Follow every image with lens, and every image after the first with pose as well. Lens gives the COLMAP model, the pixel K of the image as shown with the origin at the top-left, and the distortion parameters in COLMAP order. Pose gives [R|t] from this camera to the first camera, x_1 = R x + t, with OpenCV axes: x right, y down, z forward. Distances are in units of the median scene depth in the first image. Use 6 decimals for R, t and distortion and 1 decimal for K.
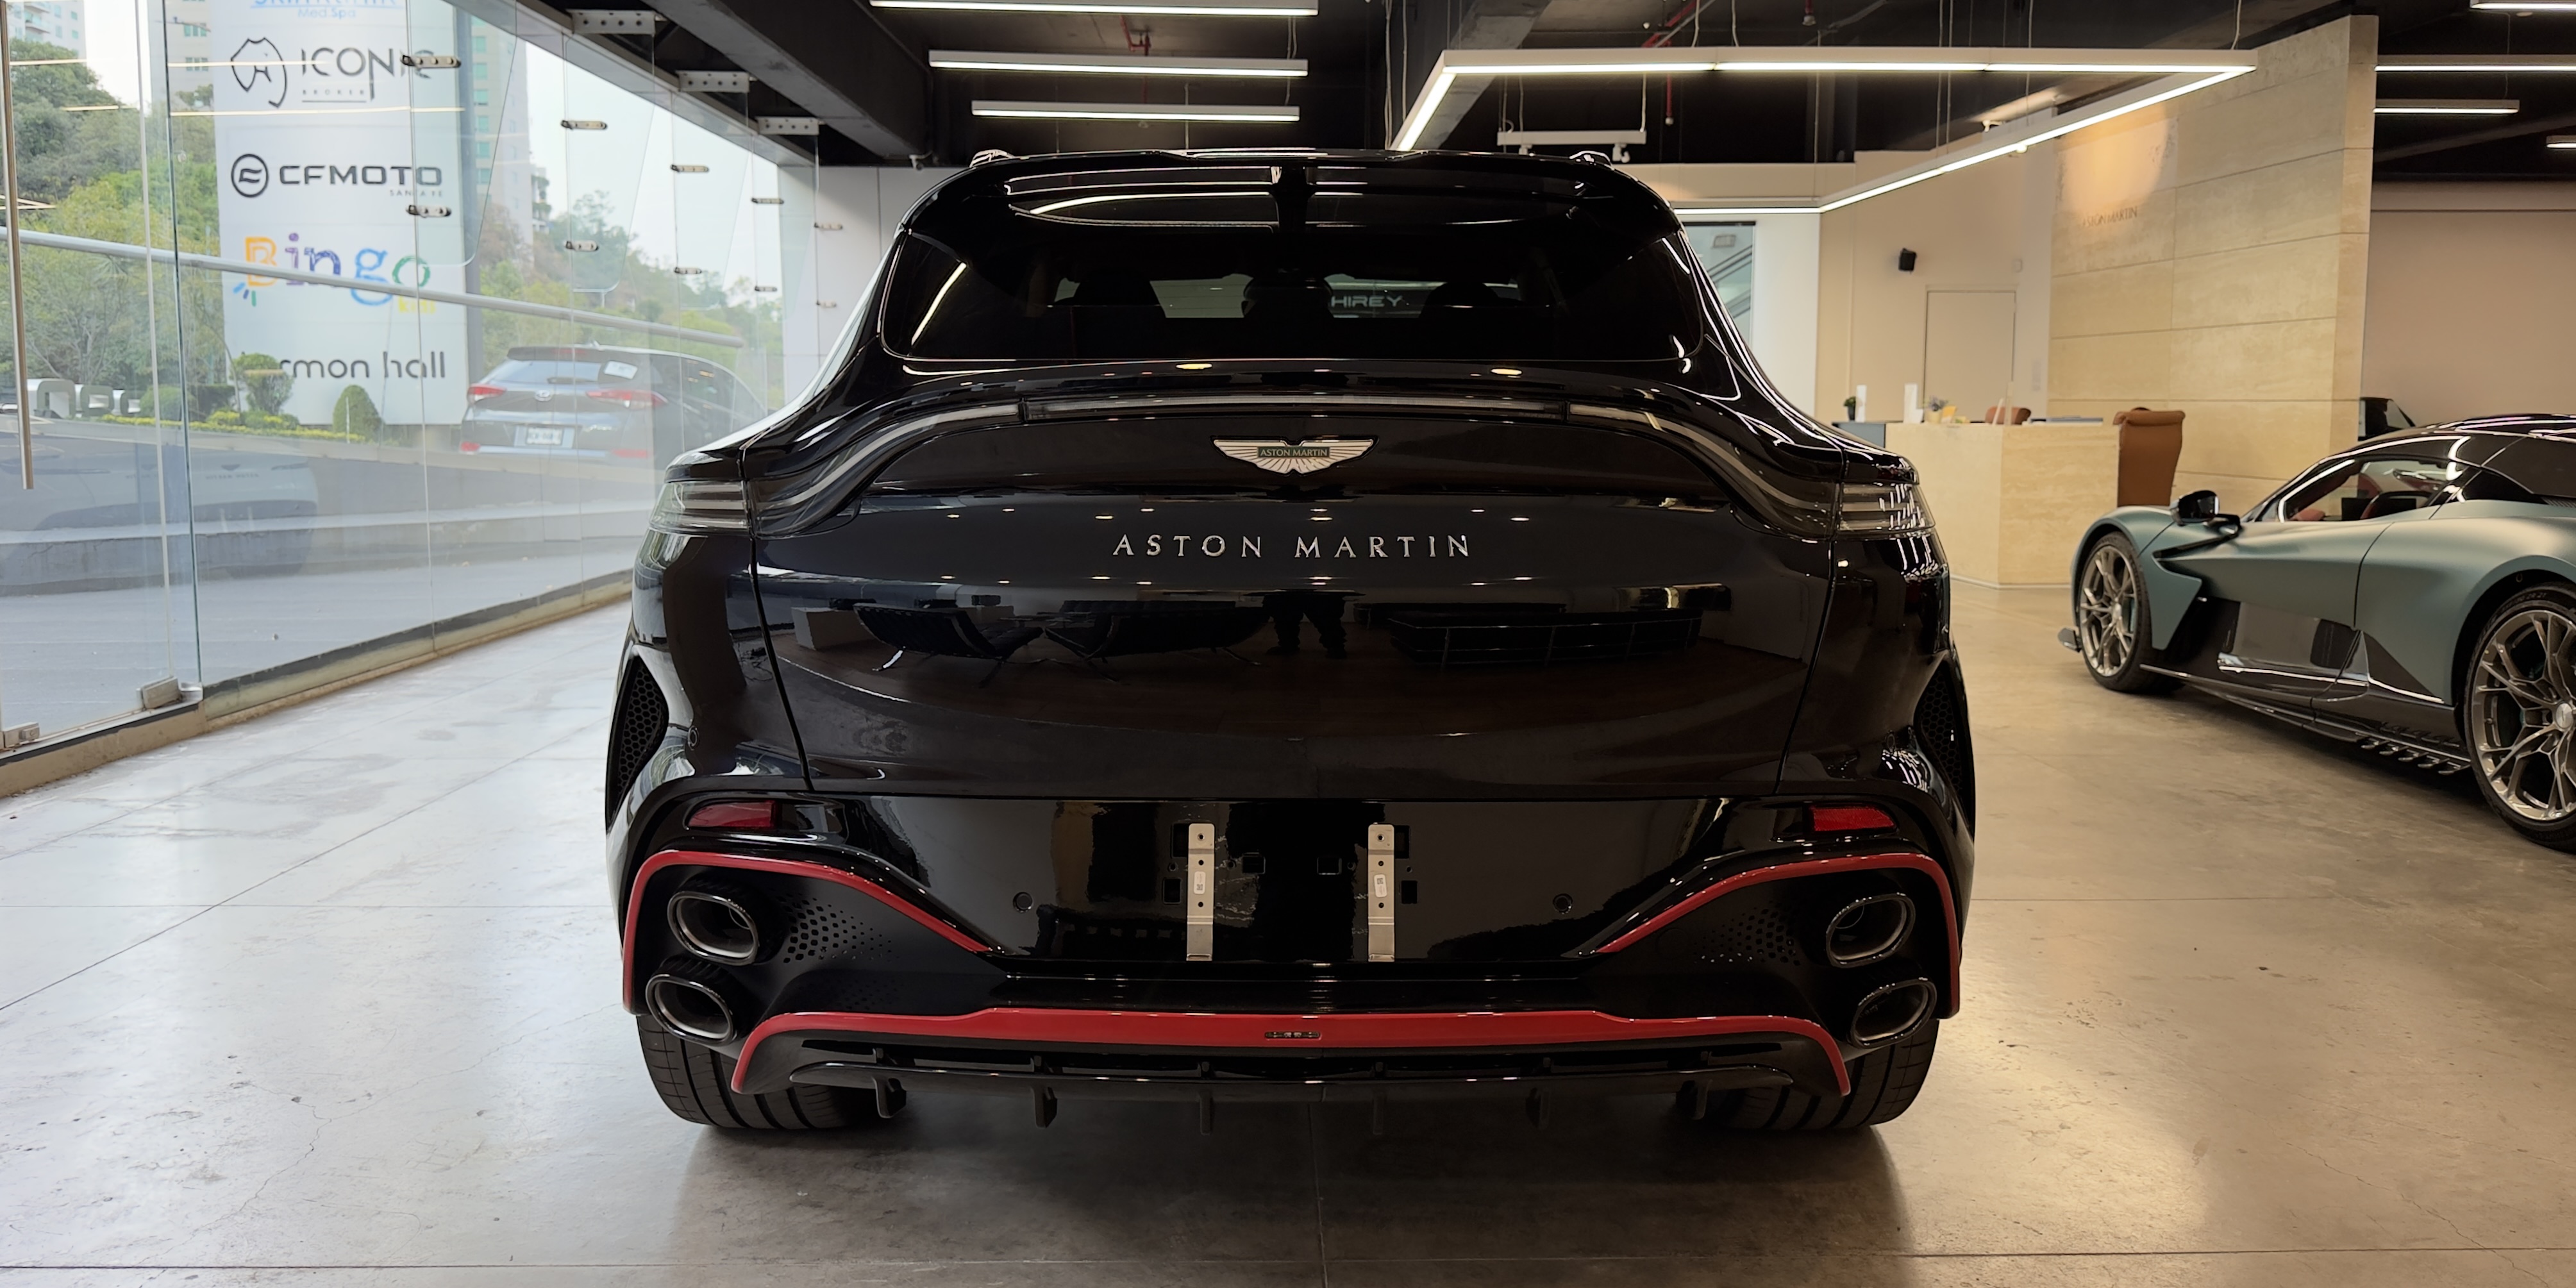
lens RADIAL K [[1844.5, 0, 1297.5], [0, 1844.5, 617.1], [0, 0, 1]] dist [0.034712, -0.004558]
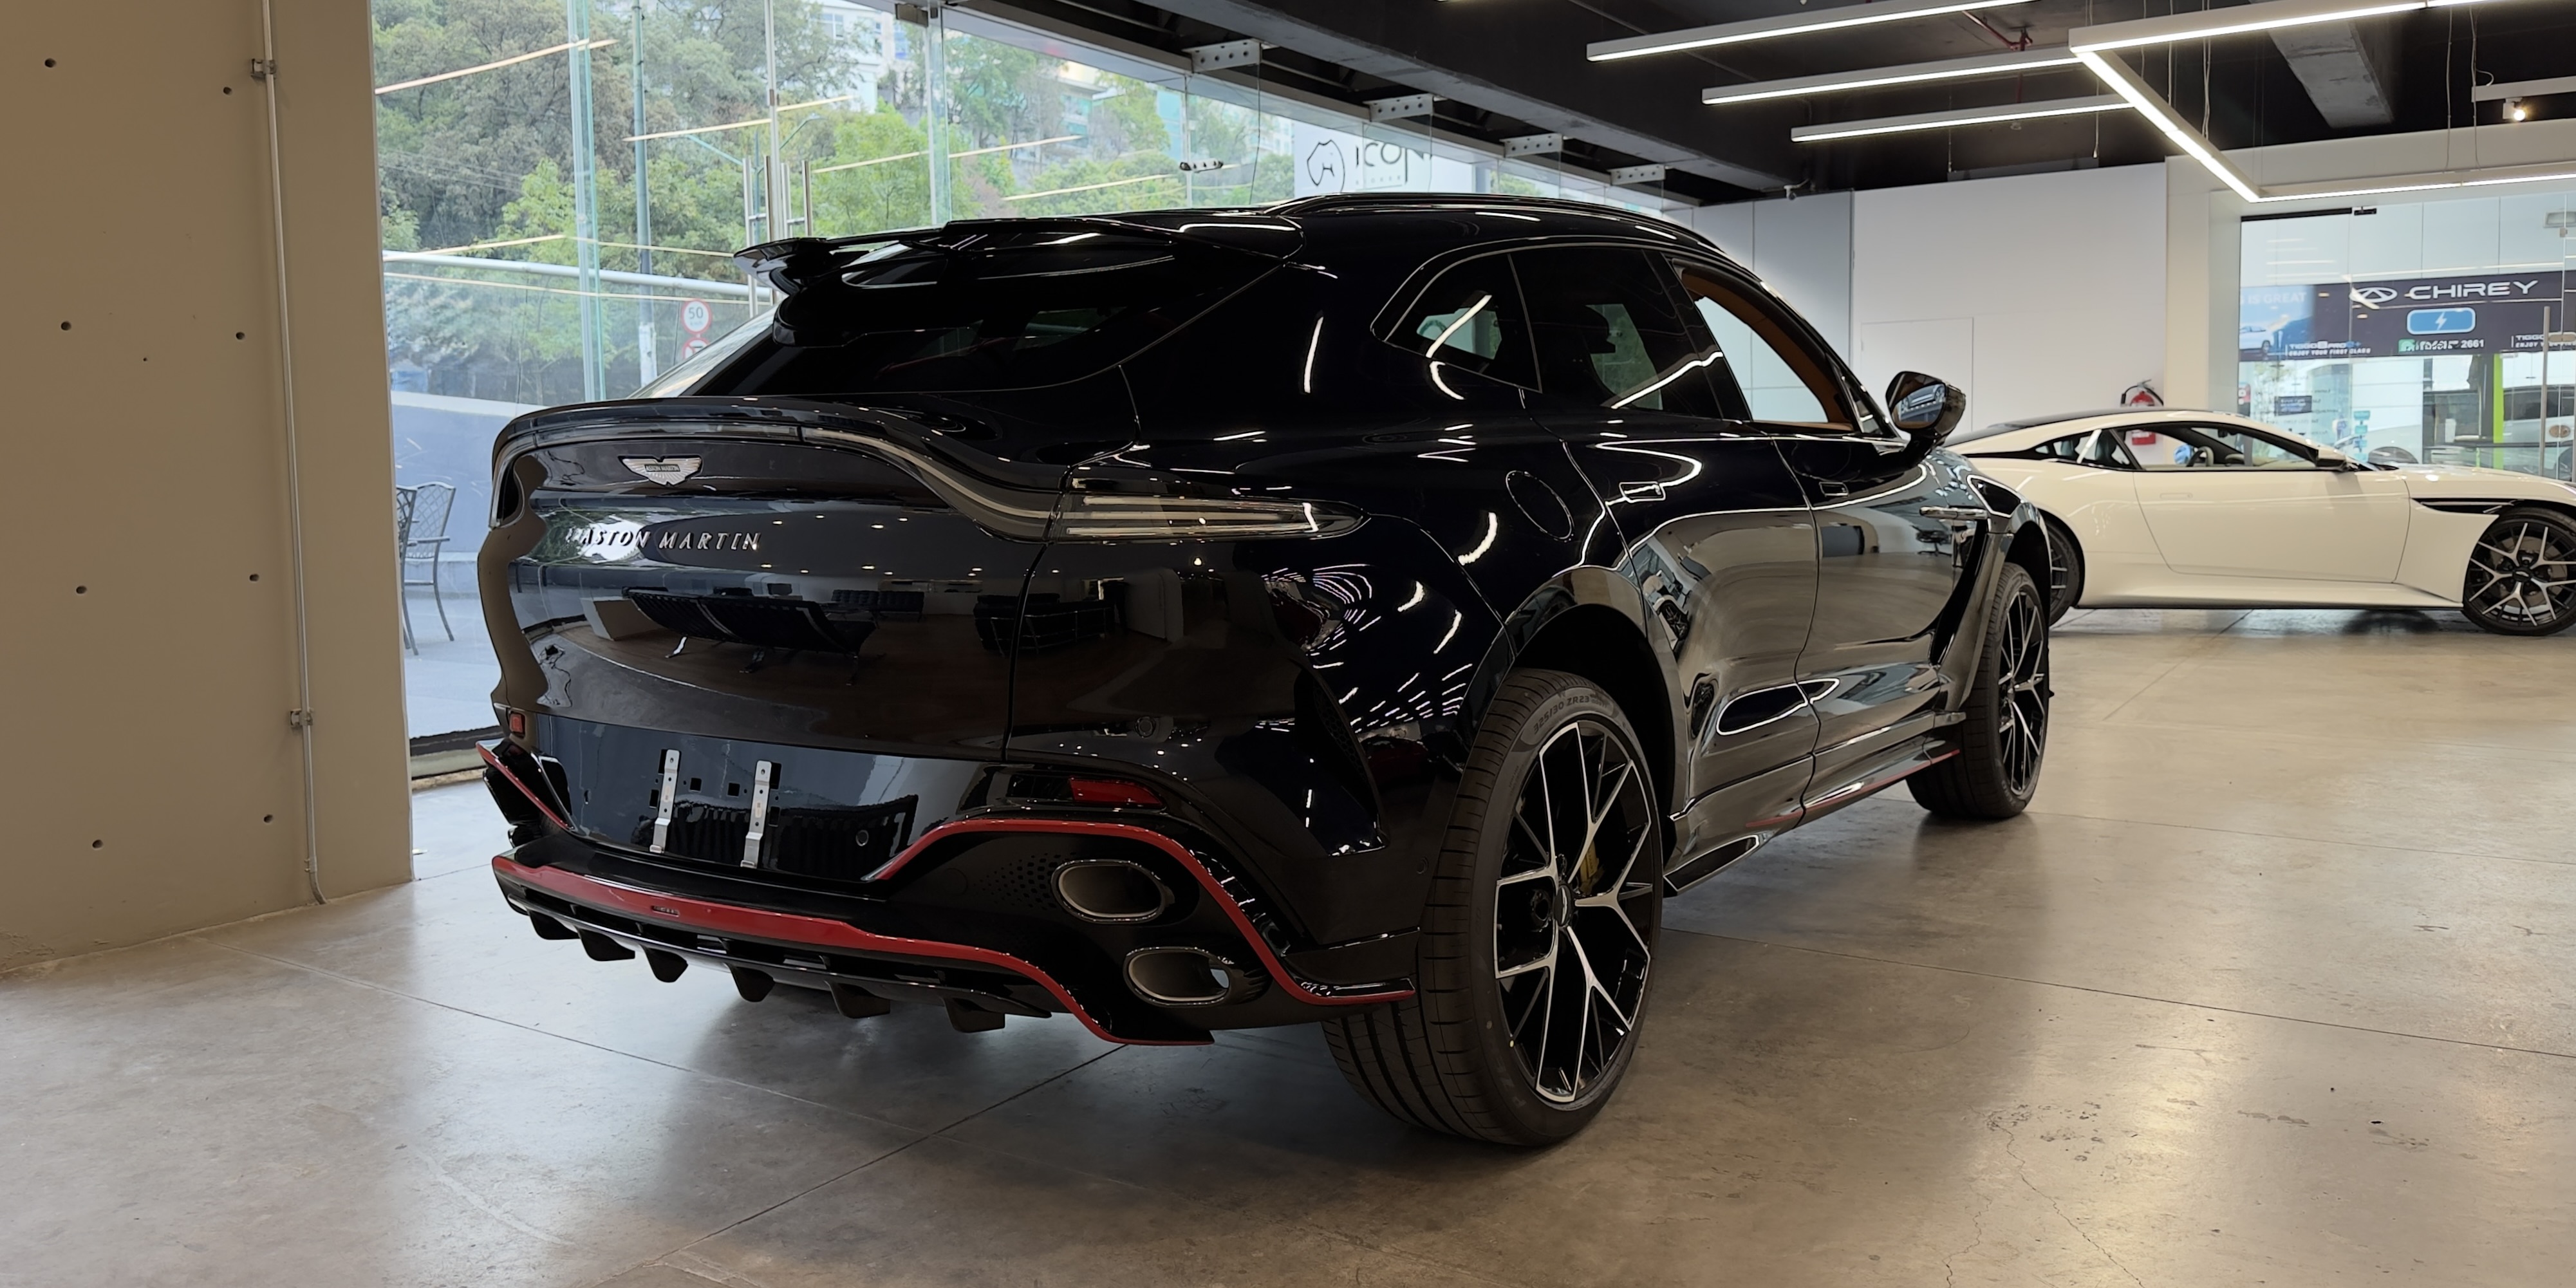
lens RADIAL K [[1844.5, 0, 1298.8], [0, 1844.5, 659.0], [0, 0, 1]] dist [0.034712, -0.004558]
pose [[0.810703, 0.043042, -0.583874, 0.886112], [-0.040552, 0.999027, 0.017340, 0.004129], [0.584052, 0.009619, 0.811659, 0.146527]]
